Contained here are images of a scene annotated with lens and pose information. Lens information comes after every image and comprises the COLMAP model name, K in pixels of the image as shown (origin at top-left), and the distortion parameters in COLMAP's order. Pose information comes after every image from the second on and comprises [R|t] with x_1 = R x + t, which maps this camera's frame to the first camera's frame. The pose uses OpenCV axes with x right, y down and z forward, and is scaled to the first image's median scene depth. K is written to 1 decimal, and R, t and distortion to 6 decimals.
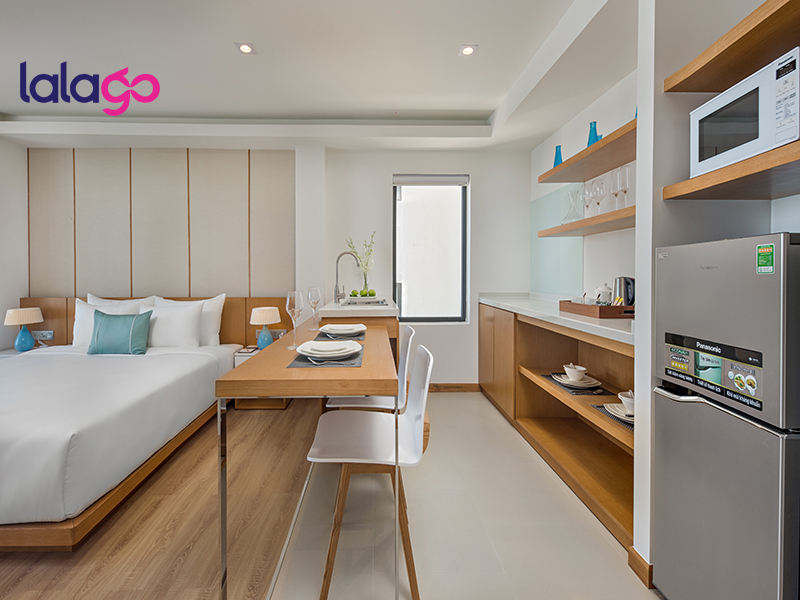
lens RADIAL K [[354.1, 0, 388.4], [0, 354.1, 276.7], [0, 0, 1]] dist [0.000209, -0.000126]
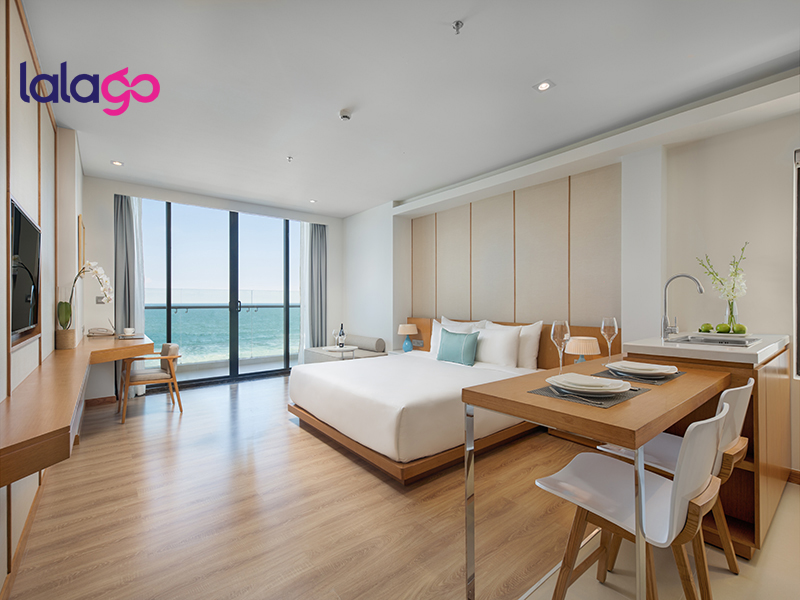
lens RADIAL K [[361.7, 0, 400.0], [0, 361.7, 300.0], [0, 0, 1]] dist [-0.000324, -0.000103]
pose [[0.601971, -0.001960, -0.798516, 0.189608], [-0.007056, 0.999945, -0.007774, -0.003183], [0.798487, 0.010314, 0.601924, 0.025212]]
